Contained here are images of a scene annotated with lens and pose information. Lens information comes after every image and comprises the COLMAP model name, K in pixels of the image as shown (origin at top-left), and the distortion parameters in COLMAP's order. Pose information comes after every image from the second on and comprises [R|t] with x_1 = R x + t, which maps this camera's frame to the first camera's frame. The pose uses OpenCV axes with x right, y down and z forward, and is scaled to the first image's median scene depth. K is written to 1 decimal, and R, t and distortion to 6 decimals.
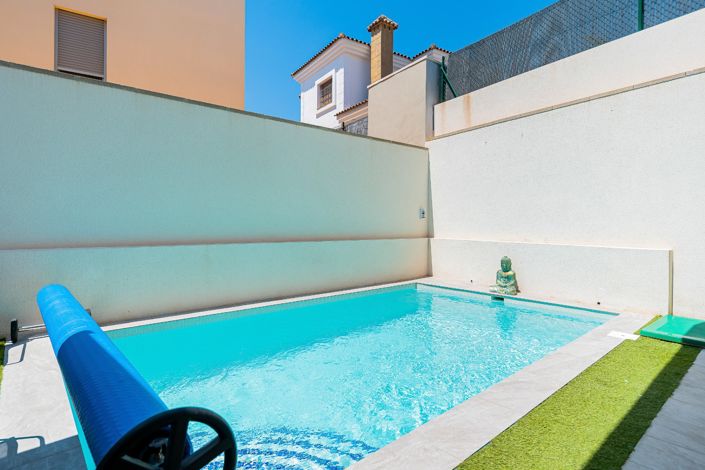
lens RADIAL K [[358.2, 0, 352.5], [0, 358.2, 235.0], [0, 0, 1]] dist [0.000160, -0.001412]
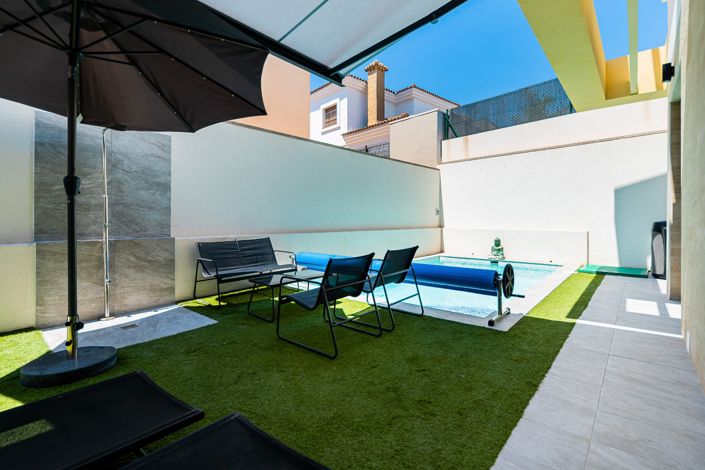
lens RADIAL K [[321.1, 0, 352.5], [0, 321.1, 235.0], [0, 0, 1]] dist [0.001294, 0.000249]
pose [[0.987731, -0.012210, 0.155689, -0.362028], [0.009103, 0.999745, 0.020654, 0.006630], [-0.155901, -0.018984, 0.987590, -0.297959]]
